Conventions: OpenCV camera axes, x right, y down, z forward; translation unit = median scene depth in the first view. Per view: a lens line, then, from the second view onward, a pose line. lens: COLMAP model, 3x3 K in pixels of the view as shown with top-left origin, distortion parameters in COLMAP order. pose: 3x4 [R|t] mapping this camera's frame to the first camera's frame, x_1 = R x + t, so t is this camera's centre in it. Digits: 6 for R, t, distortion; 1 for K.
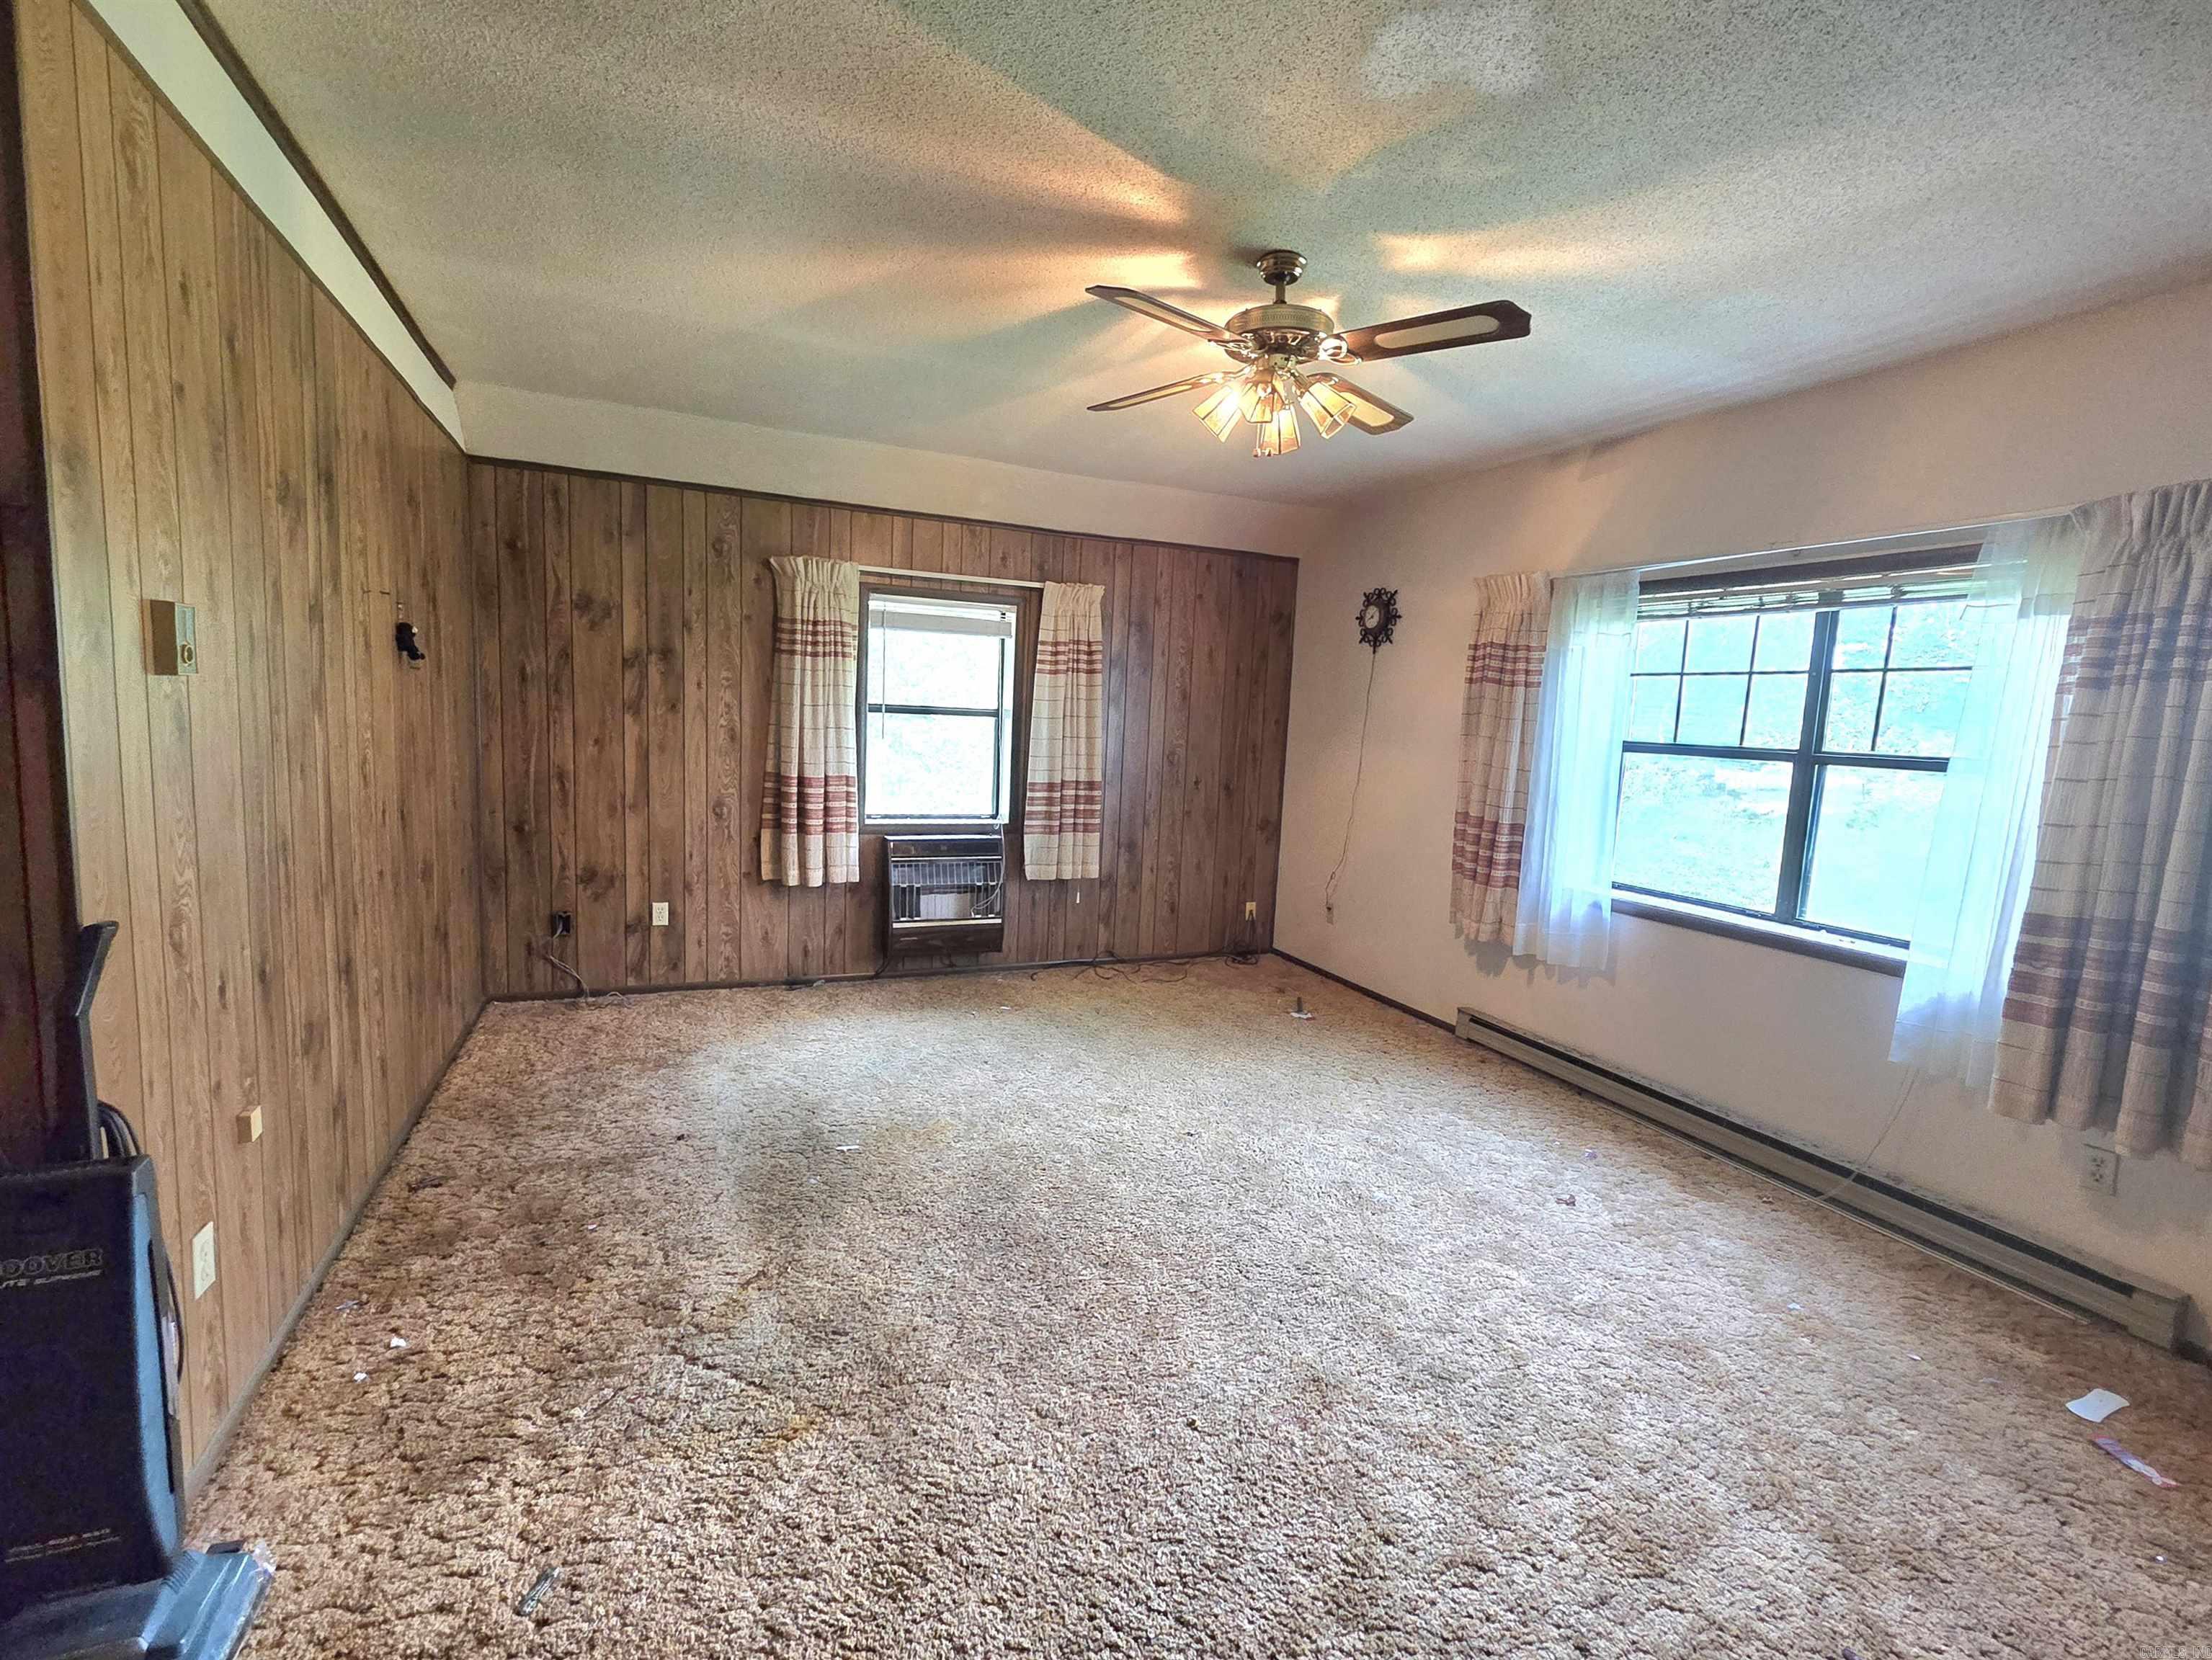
lens RADIAL K [[991.2, 0, 1106.0], [0, 991.2, 830.0], [0, 0, 1]] dist [-0.001342, -0.000157]
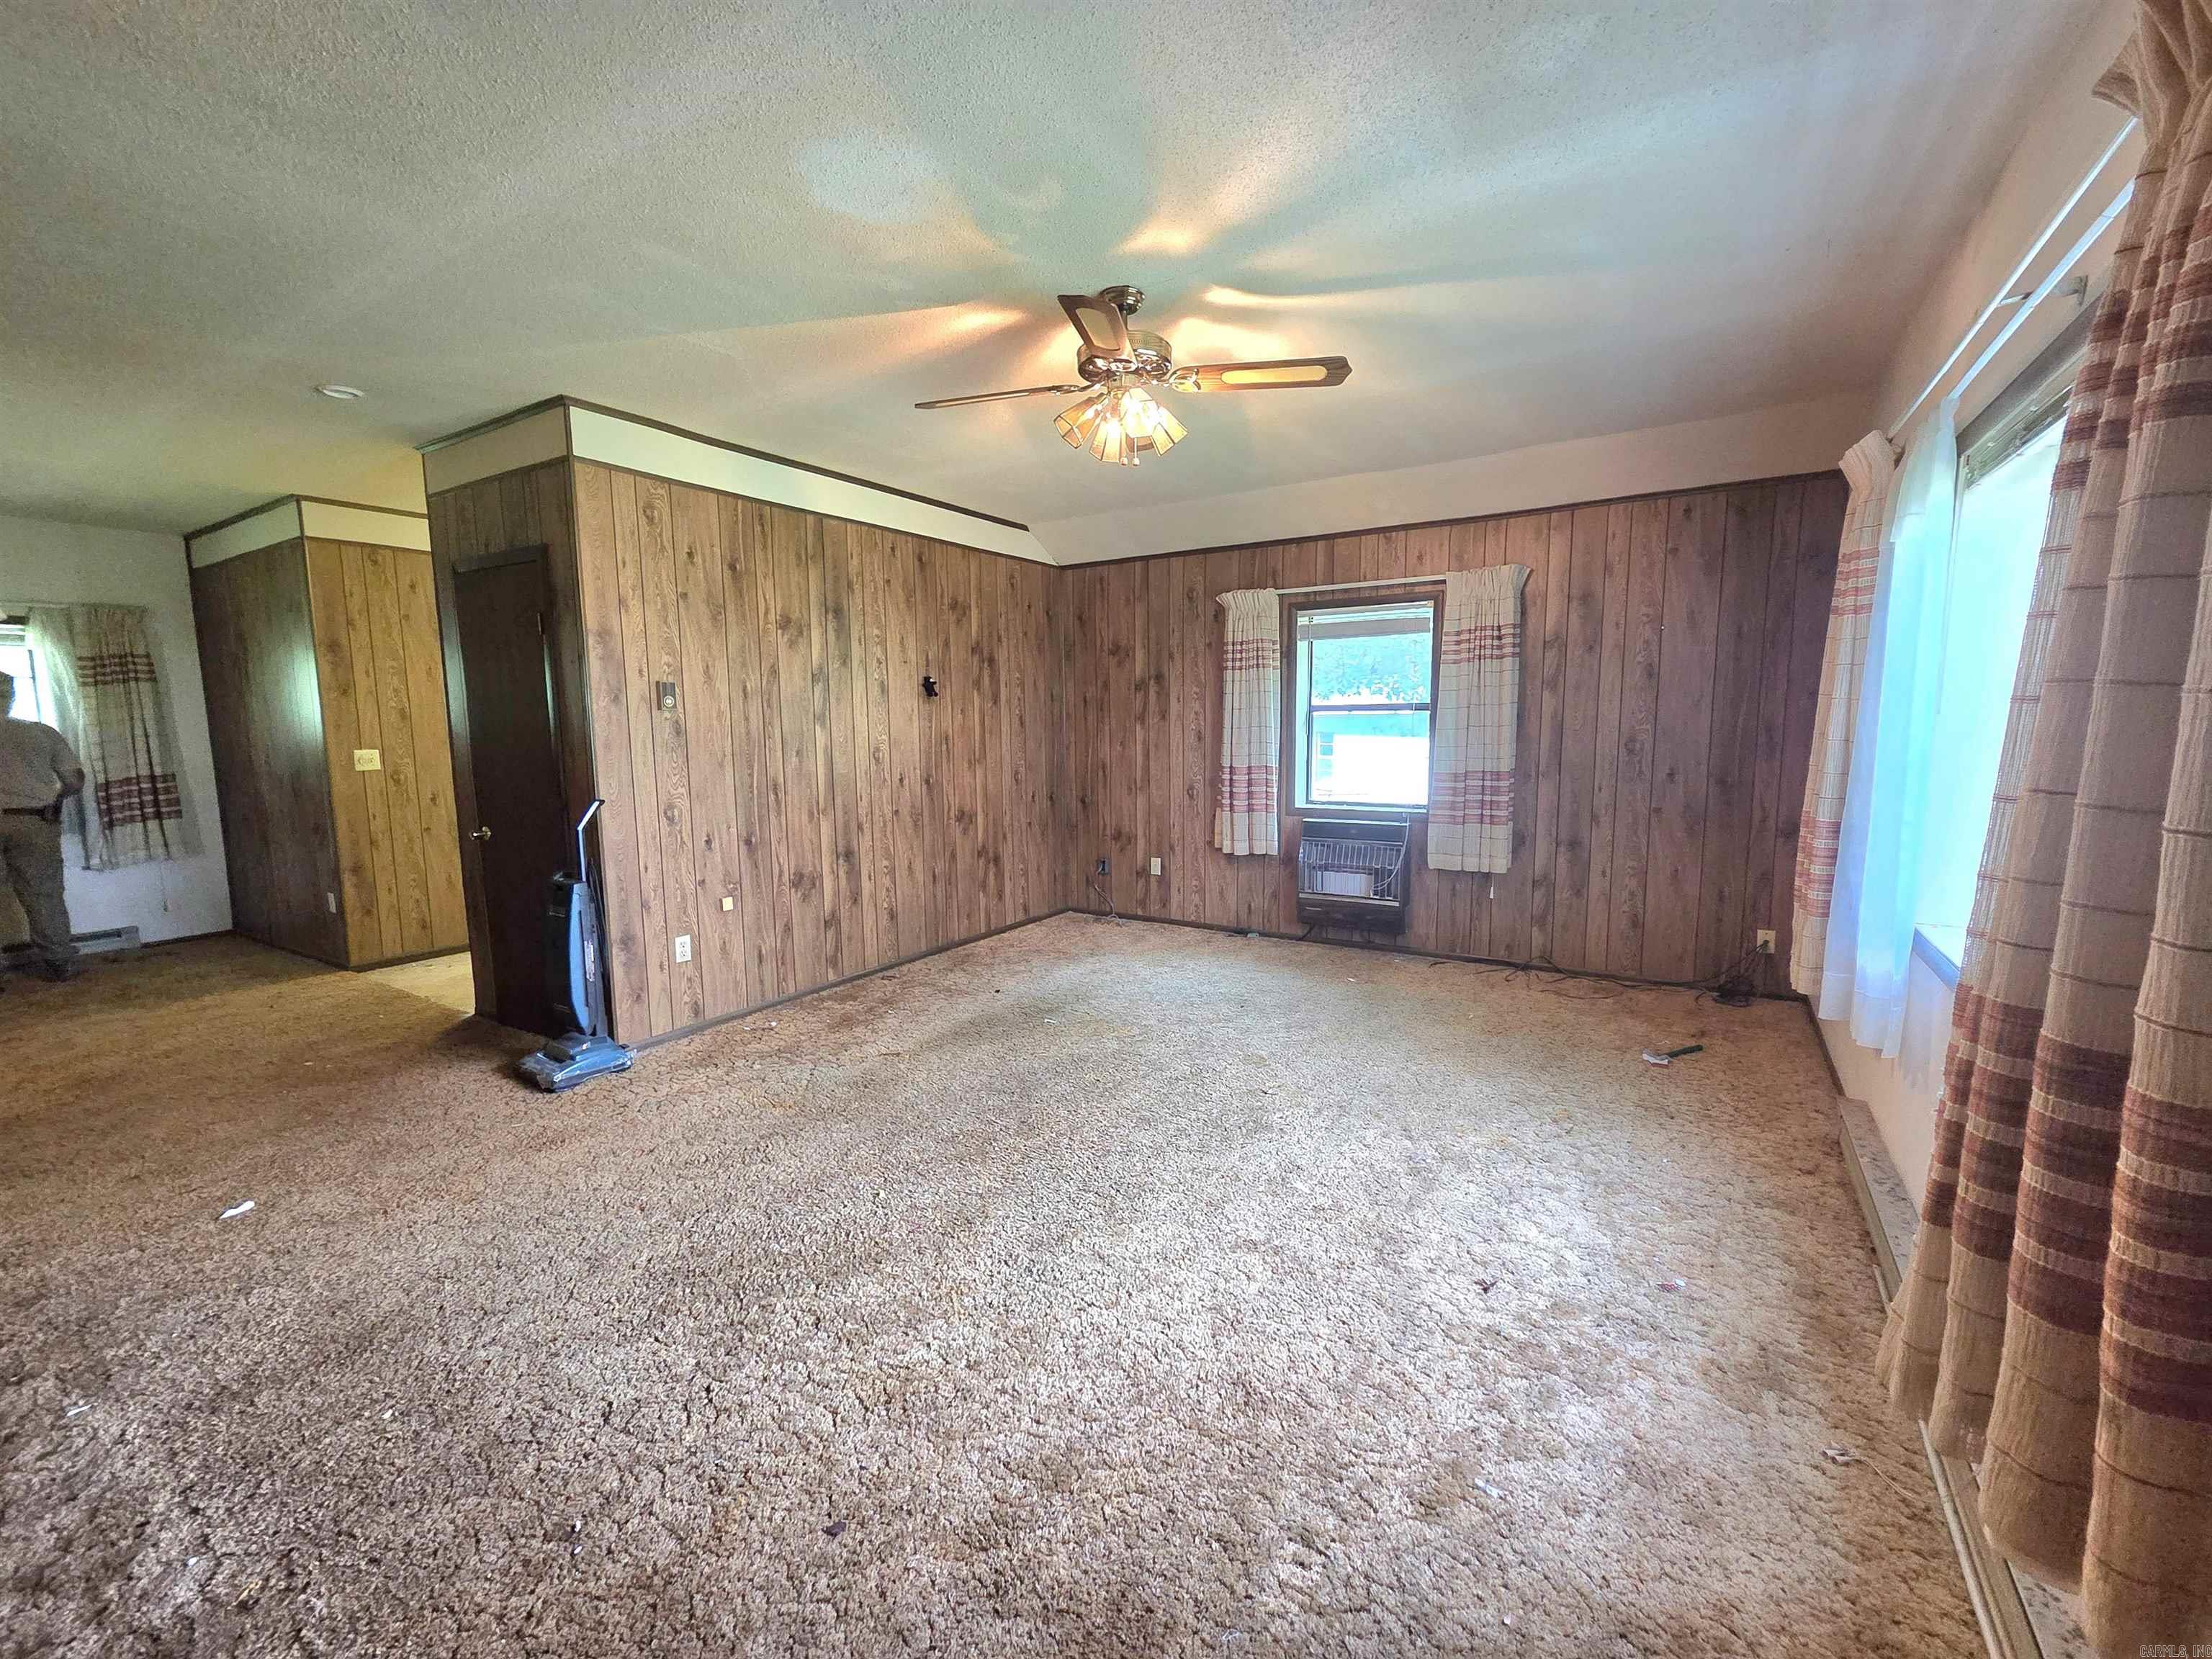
lens RADIAL K [[913.4, 0, 1106.0], [0, 913.4, 829.5], [0, 0, 1]] dist [-0.009058, -0.000156]
pose [[0.558014, 0.047223, -0.828487, 0.572620], [-0.058022, 0.998156, 0.017814, 0.014832], [0.827801, 0.038130, 0.559725, 0.222818]]
